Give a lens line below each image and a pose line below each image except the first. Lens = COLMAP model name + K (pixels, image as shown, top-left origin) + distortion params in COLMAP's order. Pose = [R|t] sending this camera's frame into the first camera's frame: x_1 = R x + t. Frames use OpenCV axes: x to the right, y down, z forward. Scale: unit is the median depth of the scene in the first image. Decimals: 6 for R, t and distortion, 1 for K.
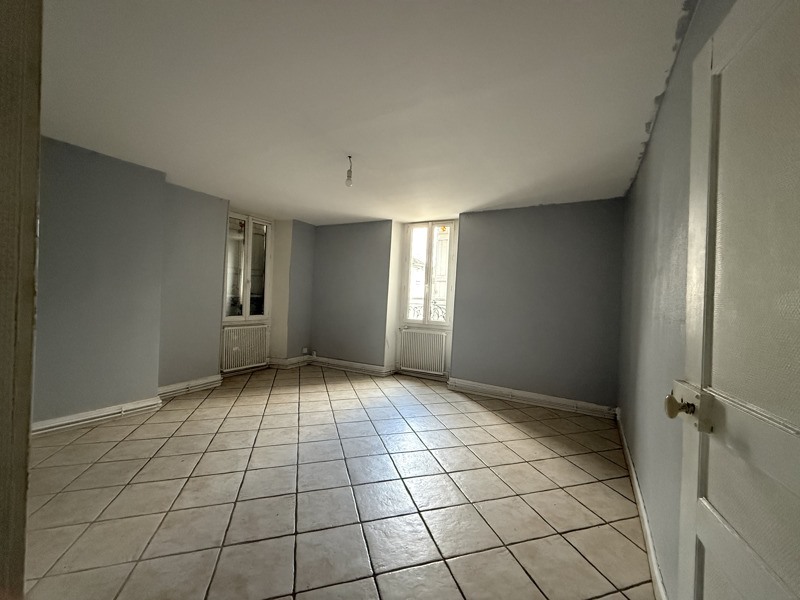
lens RADIAL K [[319.2, 0, 401.4], [0, 319.2, 299.1], [0, 0, 1]] dist [0.000720, -0.000408]
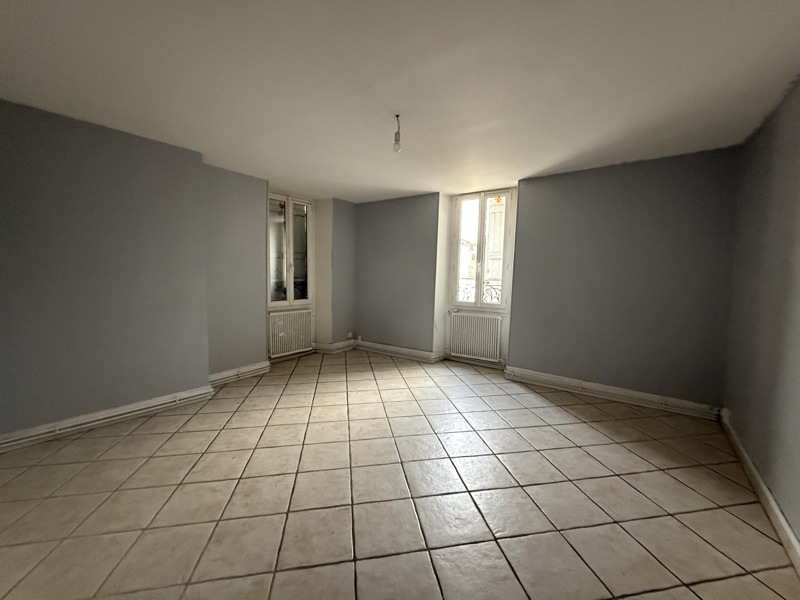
lens RADIAL K [[319.2, 0, 400.3], [0, 319.2, 298.9], [0, 0, 1]] dist [0.000720, -0.000408]
pose [[0.992328, -0.014386, -0.122791, -0.051700], [0.022595, 0.997582, 0.065730, -0.014801], [0.121548, -0.068000, 0.990254, 0.115978]]
